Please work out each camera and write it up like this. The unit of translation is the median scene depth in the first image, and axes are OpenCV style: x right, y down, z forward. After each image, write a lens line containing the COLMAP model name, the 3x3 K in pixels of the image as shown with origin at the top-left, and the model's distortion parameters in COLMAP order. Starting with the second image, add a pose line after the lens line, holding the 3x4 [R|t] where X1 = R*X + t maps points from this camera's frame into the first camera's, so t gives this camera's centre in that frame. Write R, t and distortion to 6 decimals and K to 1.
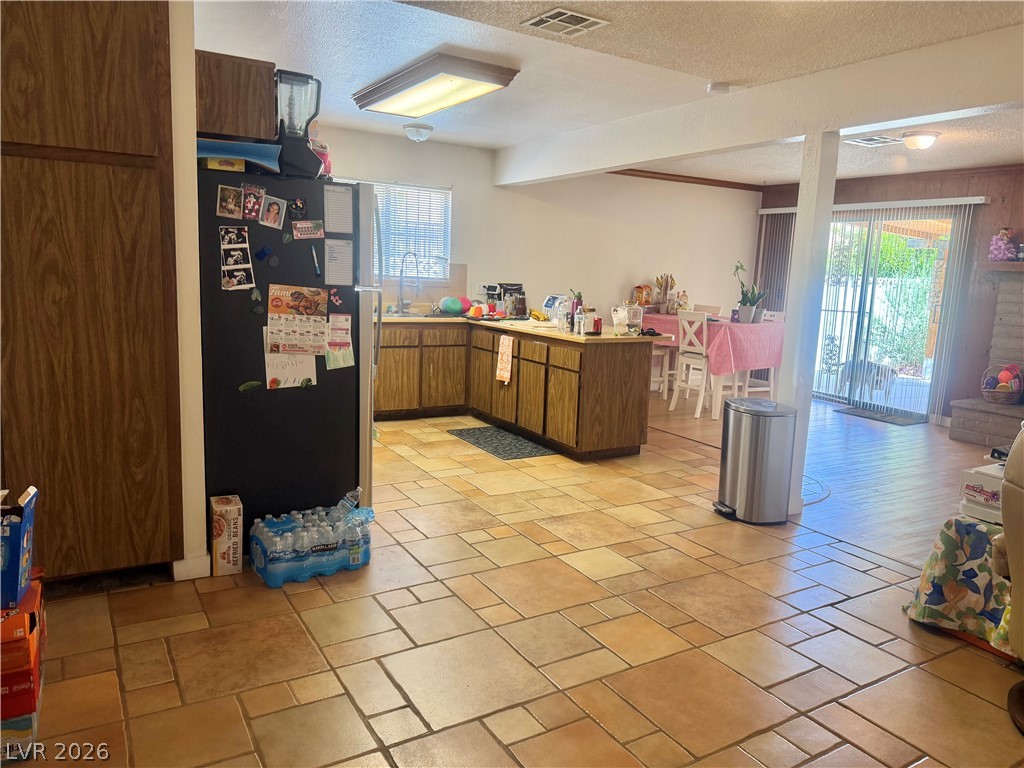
lens RADIAL K [[728.1, 0, 512.0], [0, 728.1, 384.0], [0, 0, 1]] dist [0.110067, -0.145190]
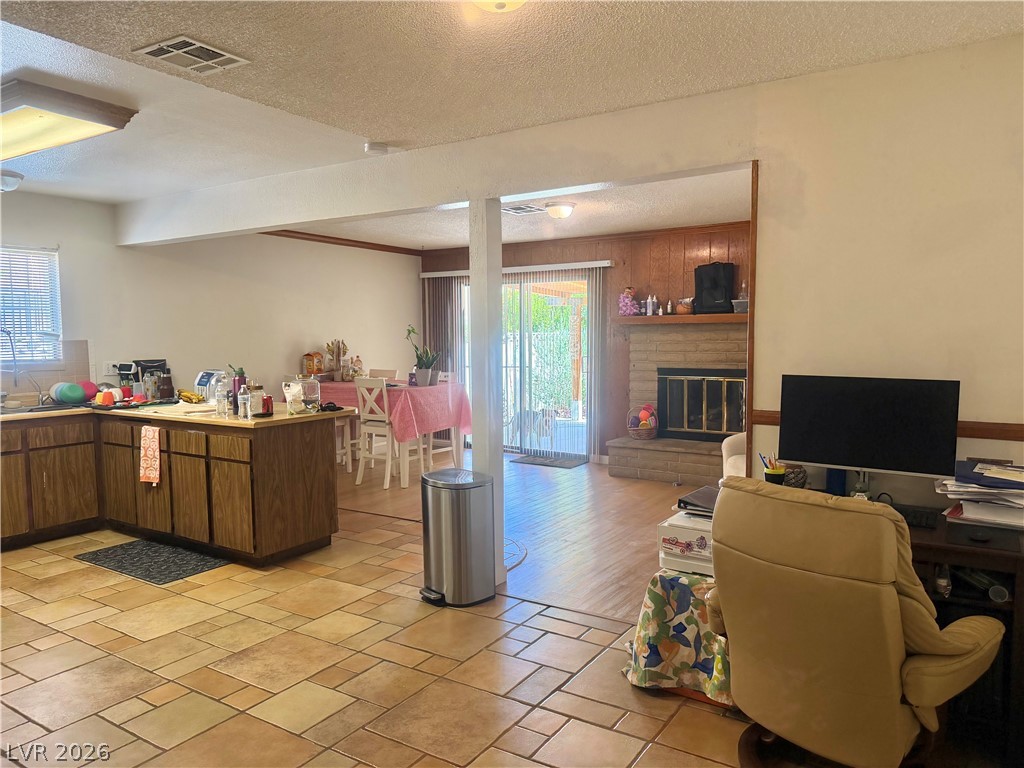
lens RADIAL K [[719.0, 0, 519.6], [0, 719.0, 386.4], [0, 0, 1]] dist [0.078486, -0.129151]
pose [[0.892659, -0.081001, 0.443395, 0.005220], [0.112978, 0.992526, -0.046132, -0.029057], [-0.436345, 0.091274, 0.895138, 0.101022]]
